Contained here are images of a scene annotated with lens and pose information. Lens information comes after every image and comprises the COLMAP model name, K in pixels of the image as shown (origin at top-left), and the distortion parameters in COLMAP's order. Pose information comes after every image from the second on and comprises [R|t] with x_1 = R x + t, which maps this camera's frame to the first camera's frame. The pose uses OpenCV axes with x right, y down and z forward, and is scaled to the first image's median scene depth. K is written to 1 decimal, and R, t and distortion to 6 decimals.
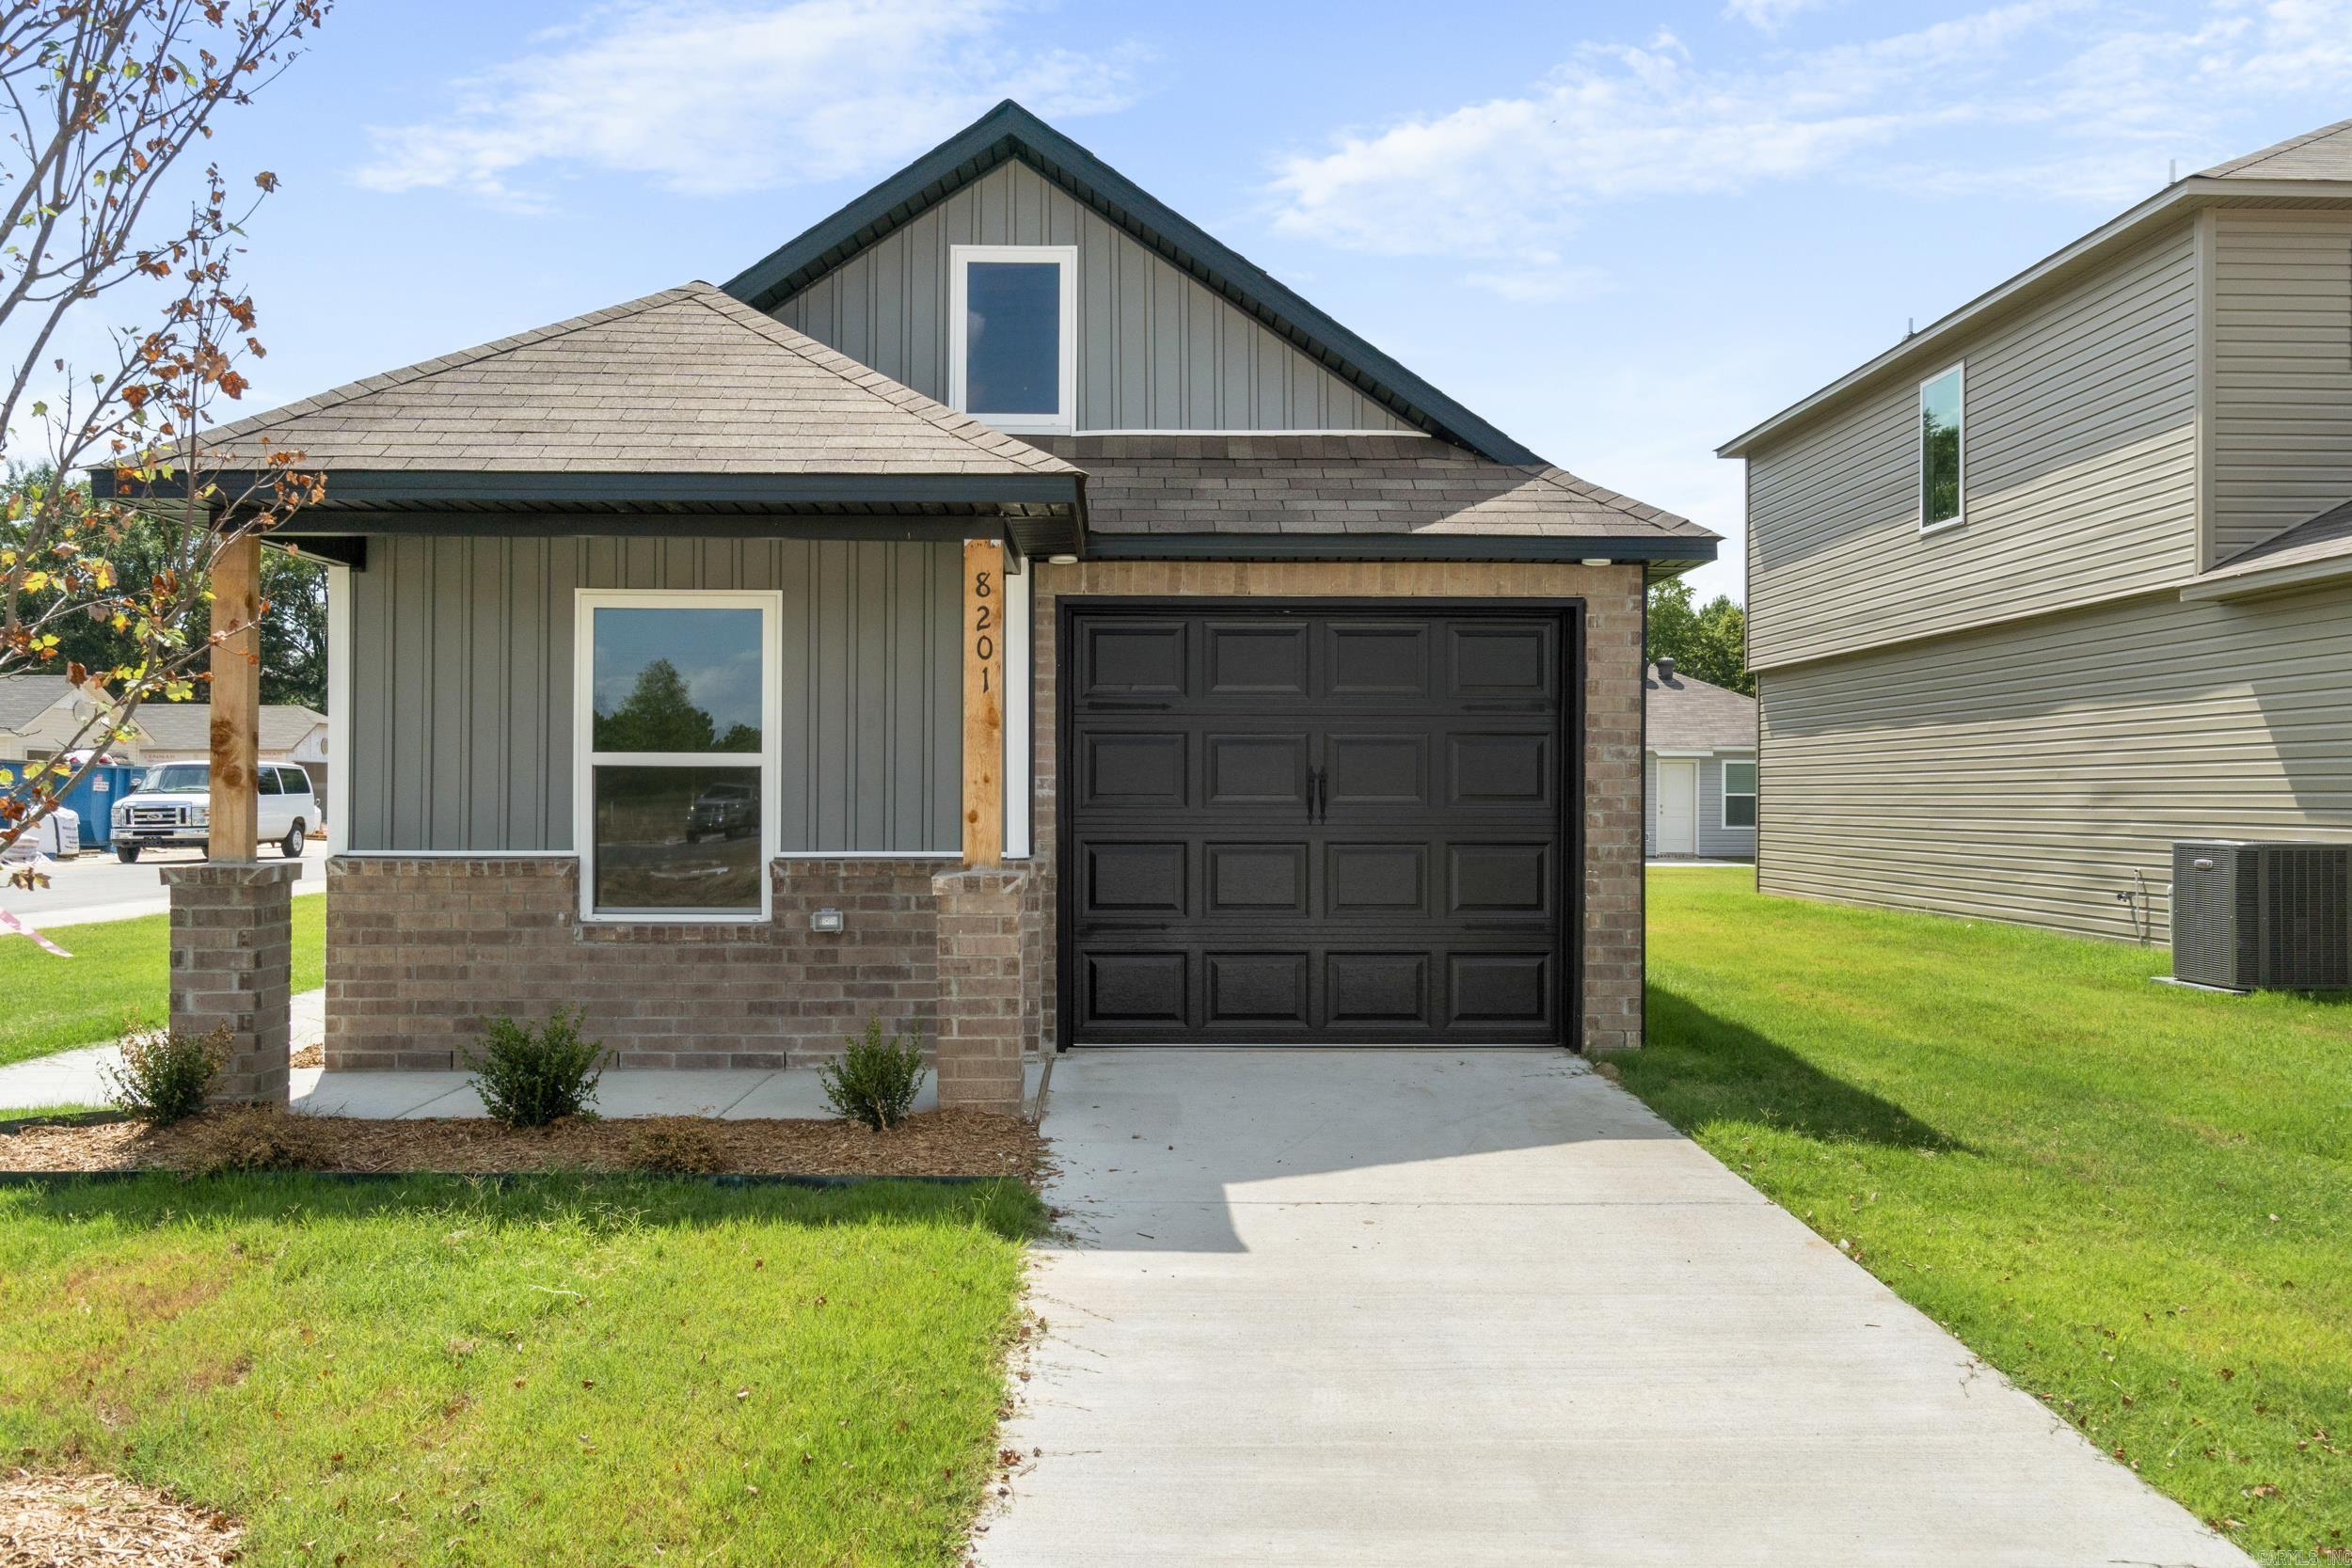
lens RADIAL K [[1817.2, 0, 1154.0], [0, 1817.2, 779.5], [0, 0, 1]] dist [-0.003322, 0.012084]
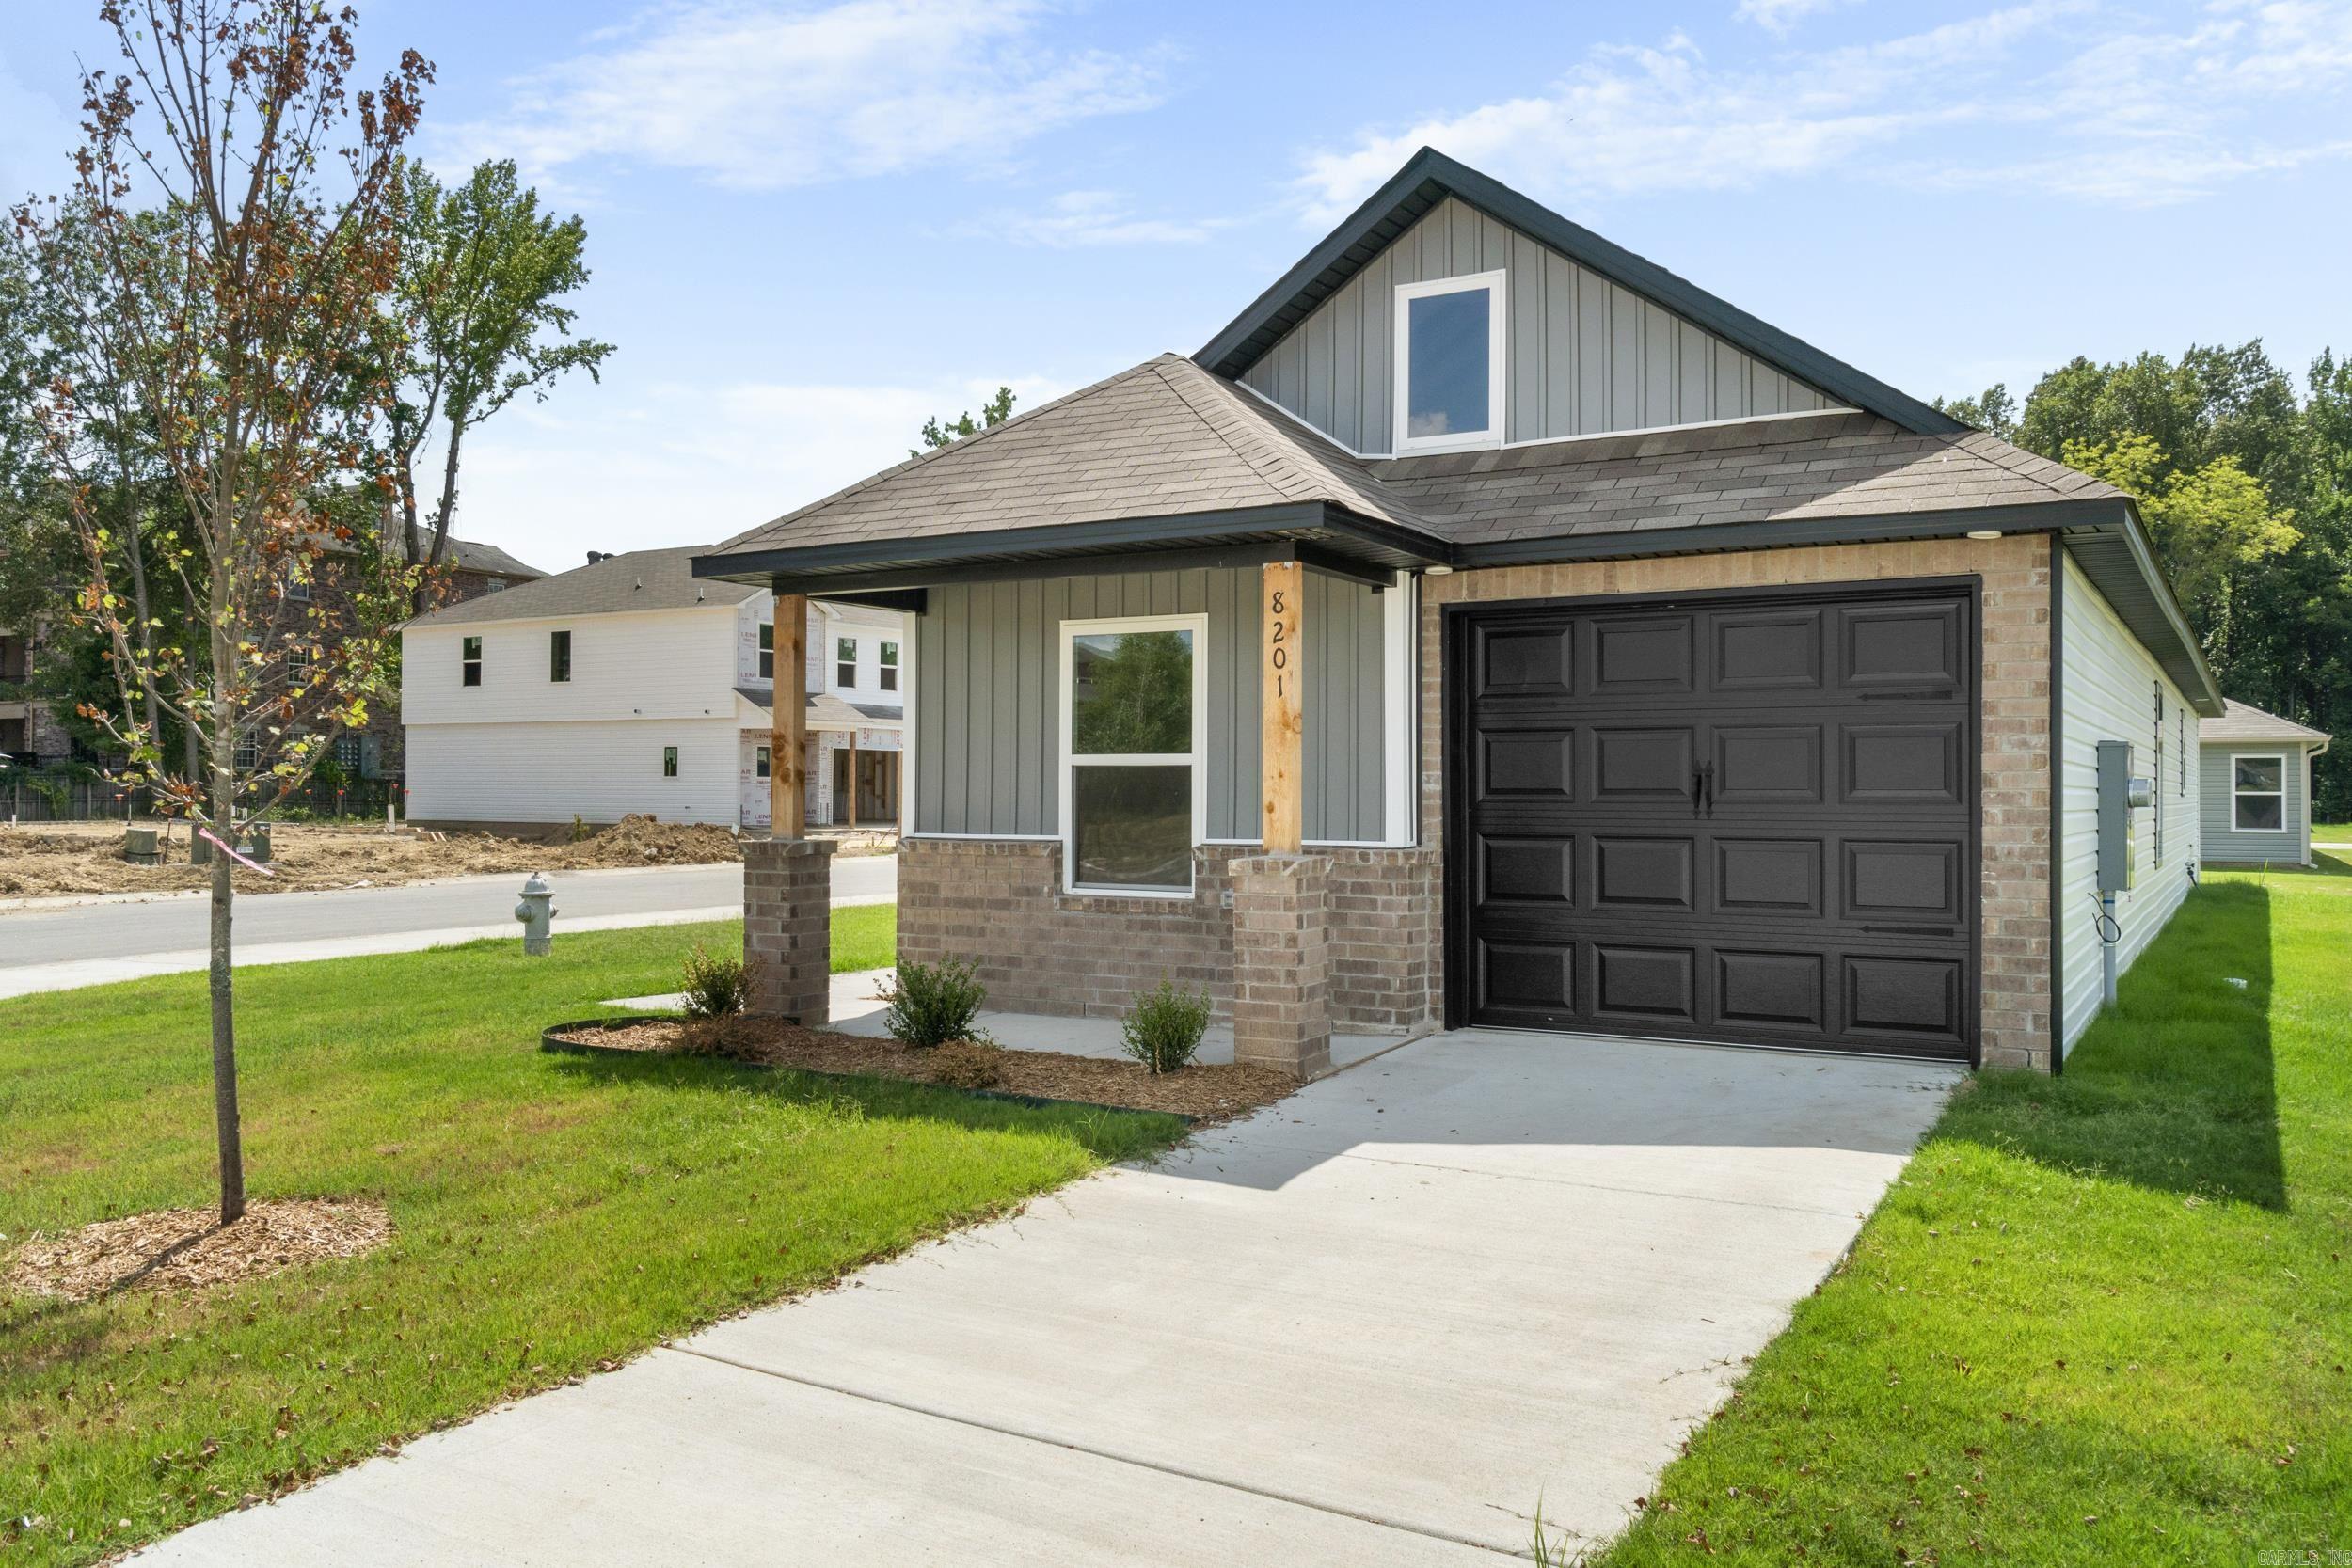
lens RADIAL K [[1817.2, 0, 1152.4], [0, 1817.2, 774.6], [0, 0, 1]] dist [-0.003322, 0.012084]
pose [[0.846914, -0.005304, -0.531703, 0.382361], [0.003654, 0.999985, -0.004155, 0.003636], [0.531717, 0.001576, 0.846921, 0.000133]]
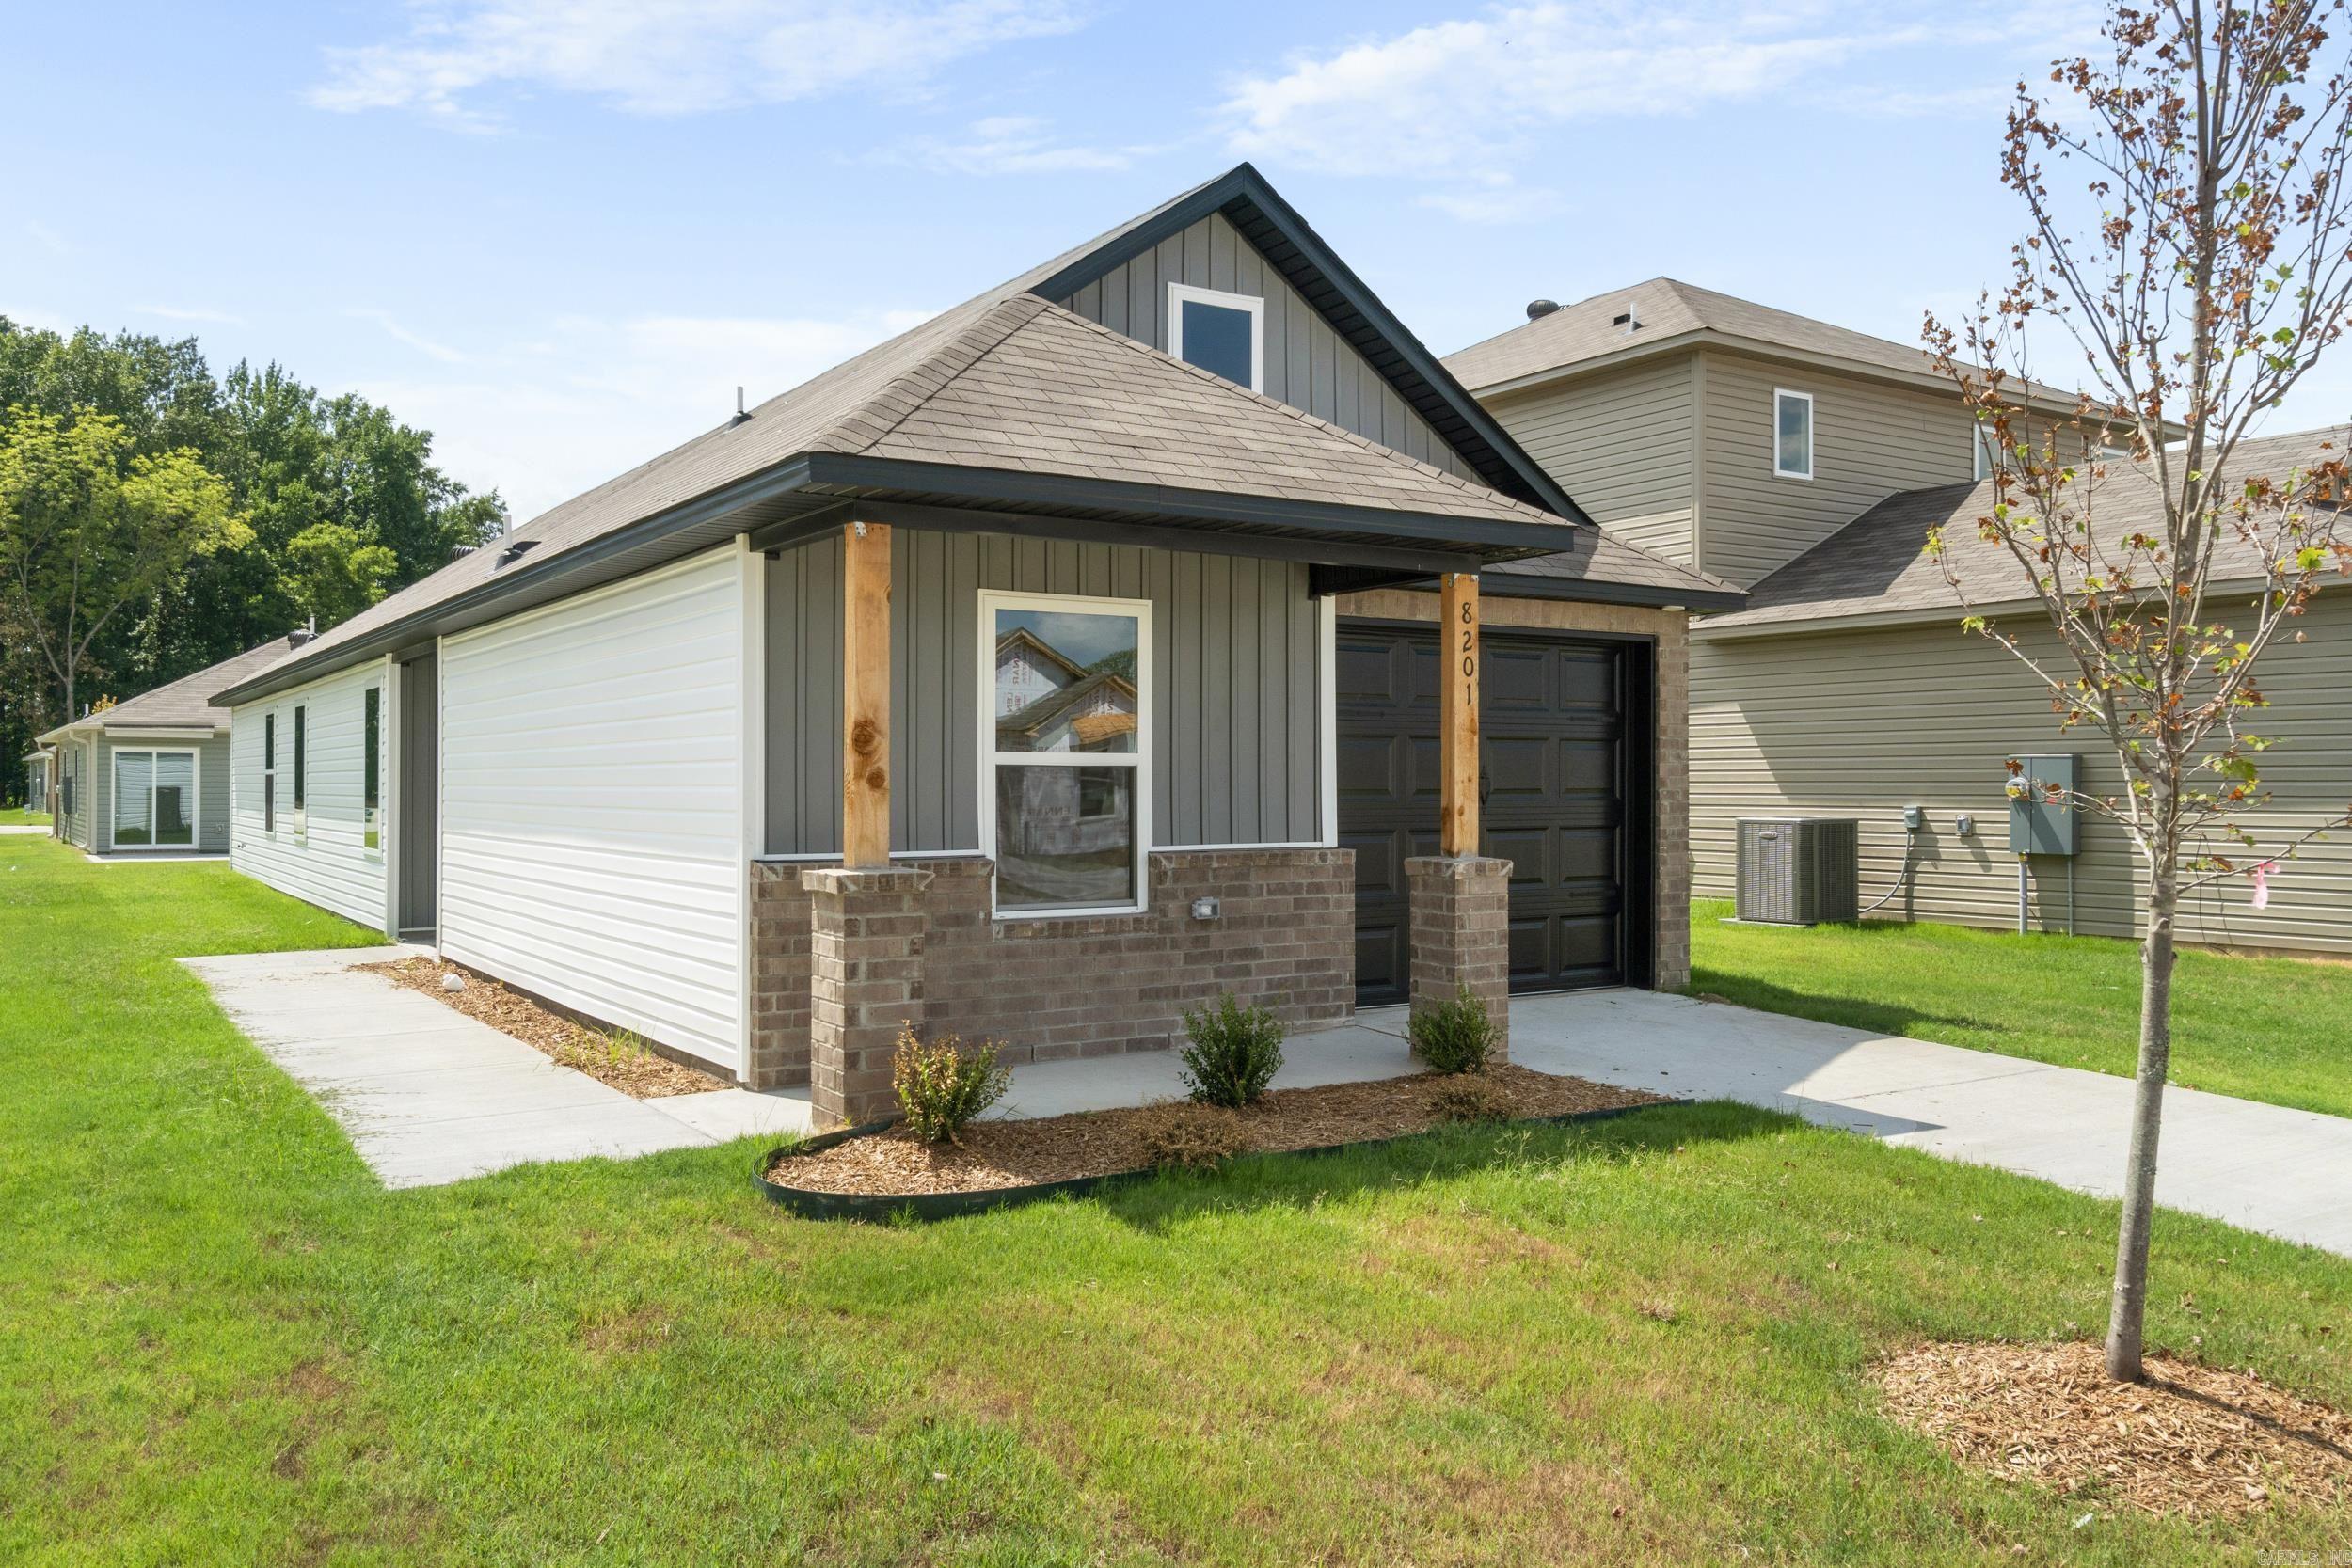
lens RADIAL K [[1817.2, 0, 1164.0], [0, 1817.2, 764.4], [0, 0, 1]] dist [-0.003322, 0.012084]
pose [[0.851314, 0.001567, 0.524654, -0.758988], [-0.001562, 0.999999, -0.000453, -0.007584], [-0.524654, -0.000434, 0.851316, 0.091103]]
